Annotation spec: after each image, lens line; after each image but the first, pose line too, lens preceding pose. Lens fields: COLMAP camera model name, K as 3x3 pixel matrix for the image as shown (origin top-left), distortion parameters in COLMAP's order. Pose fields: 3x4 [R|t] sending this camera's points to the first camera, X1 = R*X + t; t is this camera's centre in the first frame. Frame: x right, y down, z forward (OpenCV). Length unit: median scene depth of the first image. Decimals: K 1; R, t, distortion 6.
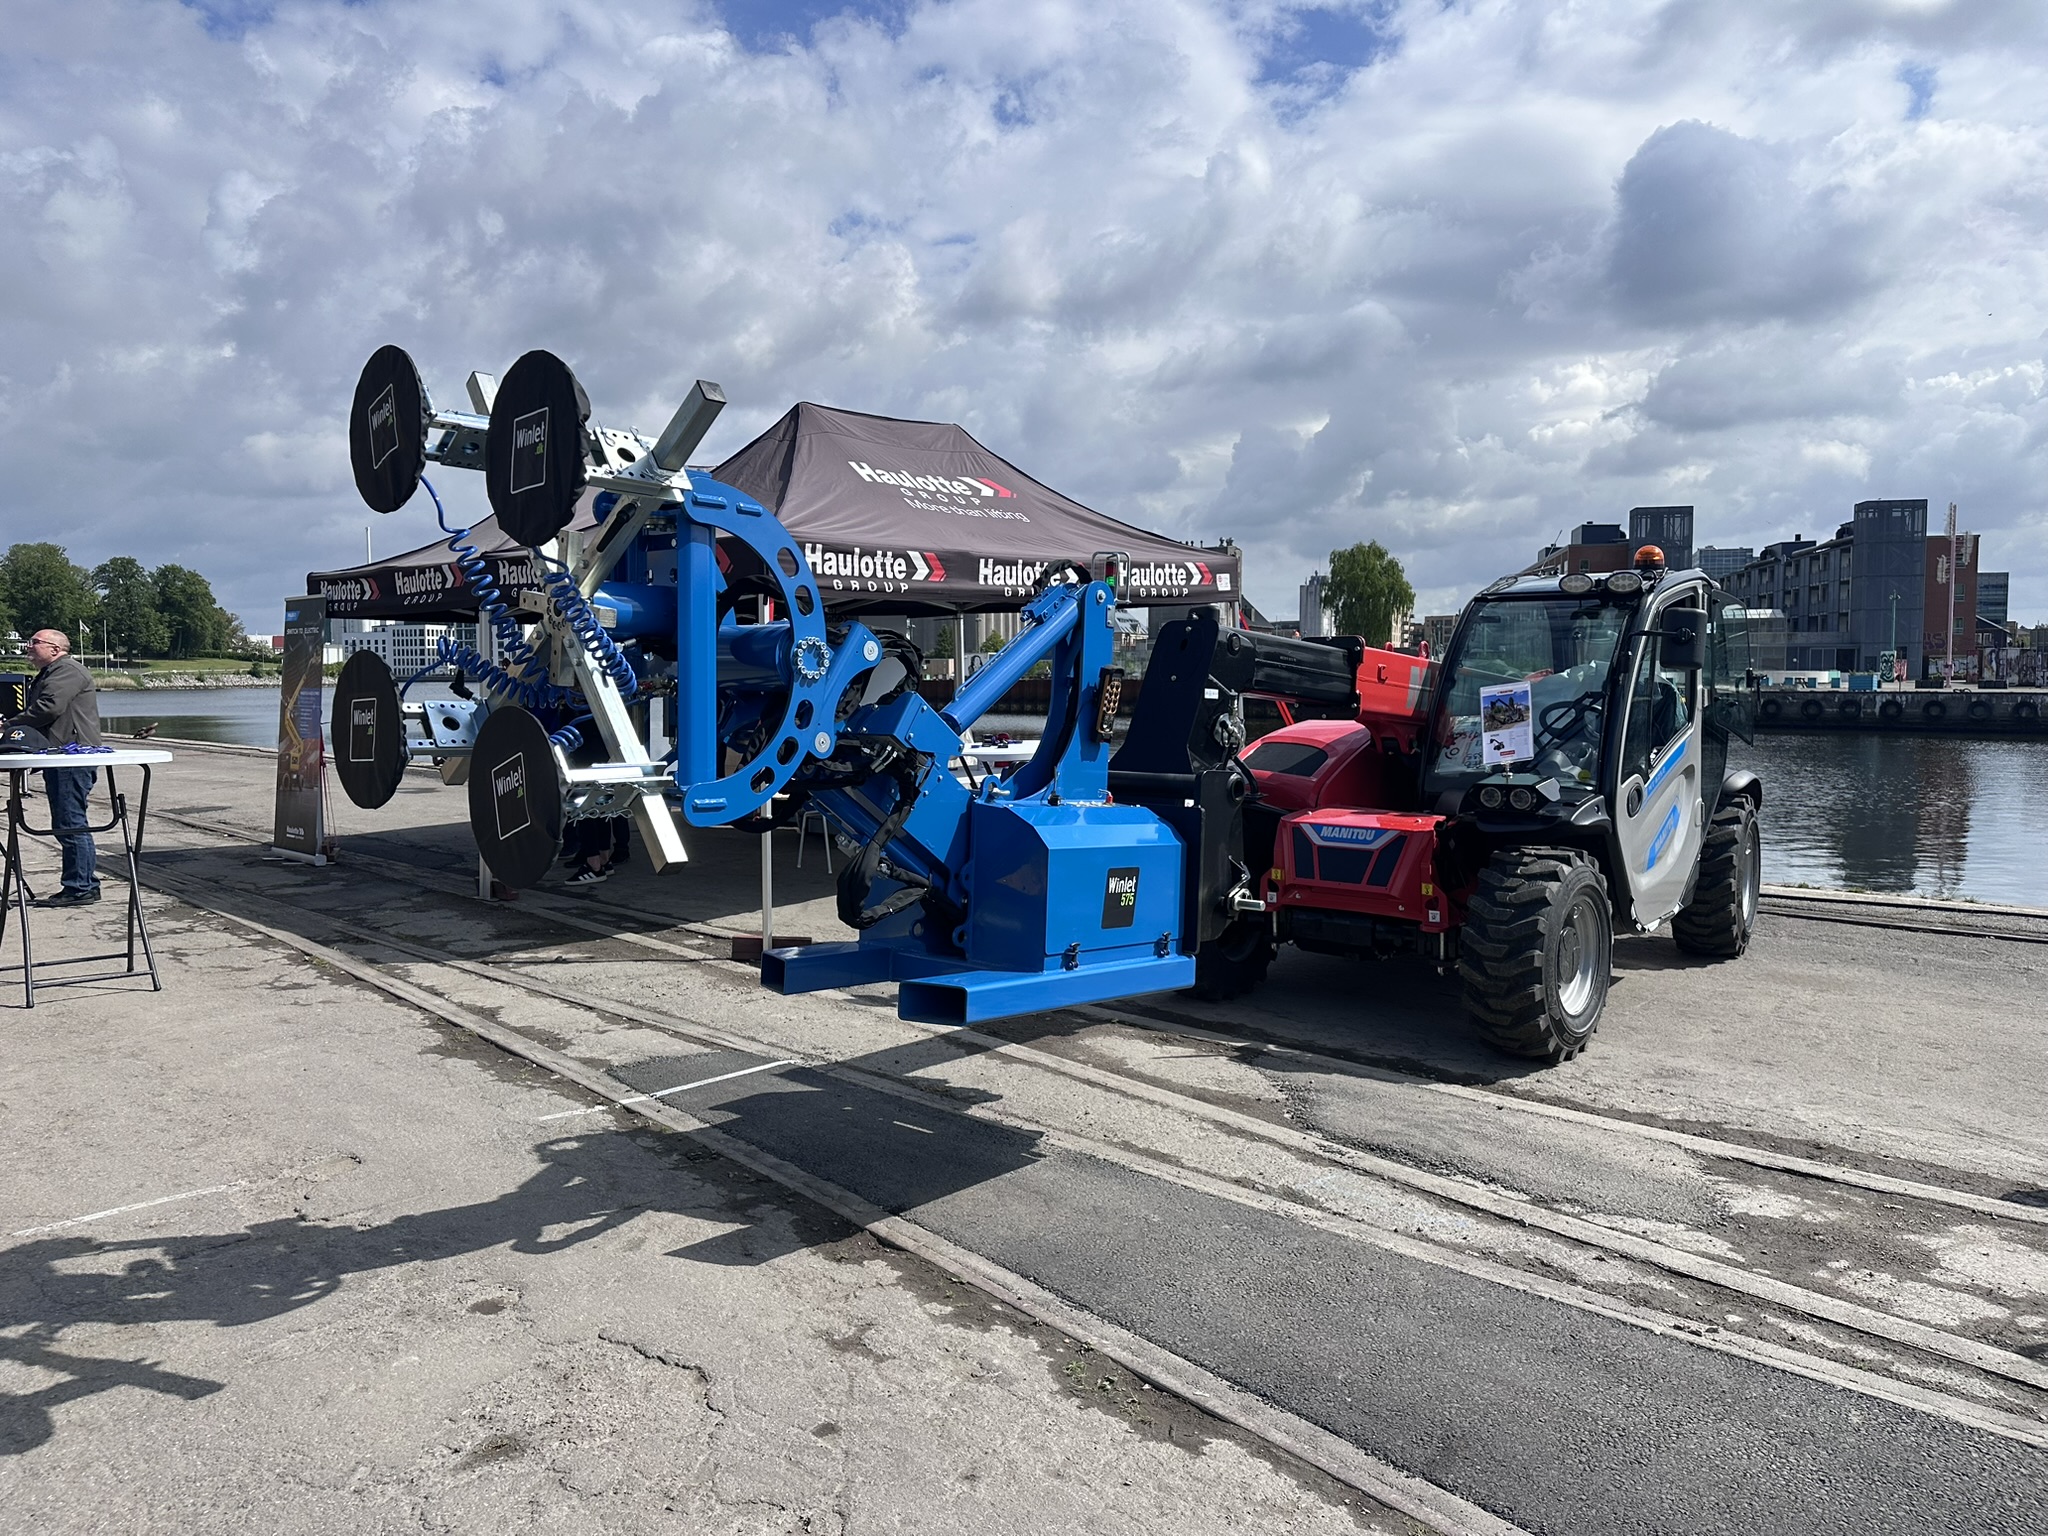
lens RADIAL K [[1471.7, 0, 1014.2], [0, 1471.7, 757.7], [0, 0, 1]] dist [0.024056, -0.040642]
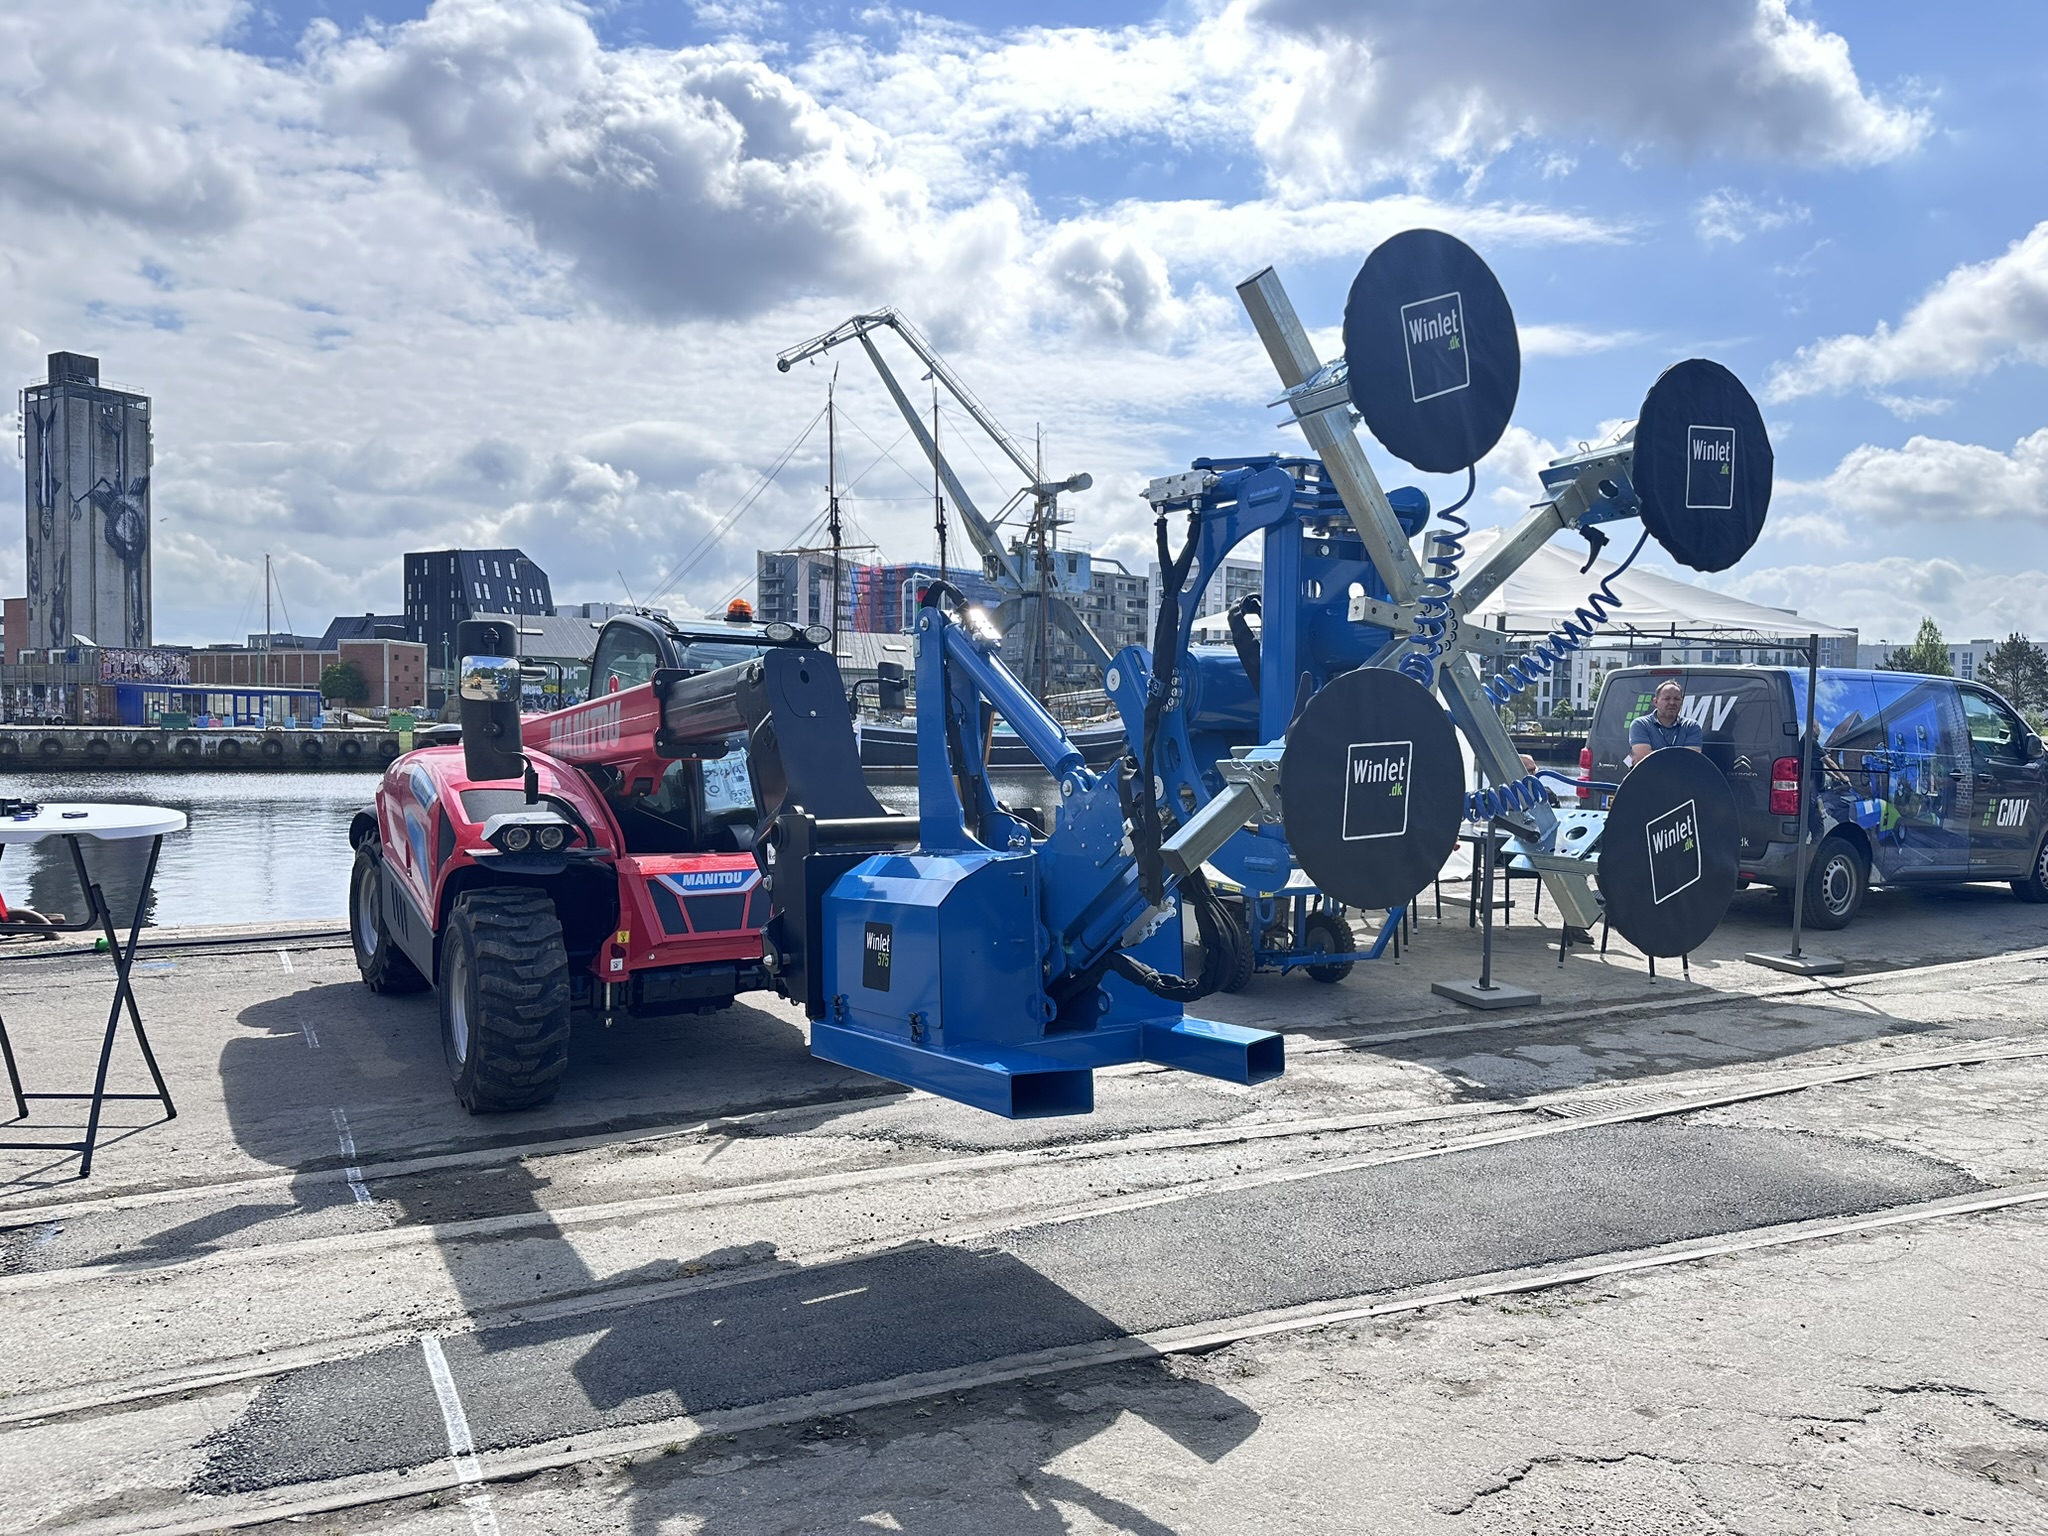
lens RADIAL K [[1471.7, 0, 1031.0], [0, 1471.7, 758.8], [0, 0, 1]] dist [0.024056, -0.040642]
pose [[0.328972, -0.044559, 0.943288, -0.784777], [0.066686, 0.997489, 0.023863, -0.045234], [-0.941982, 0.055054, 0.331117, 0.651516]]
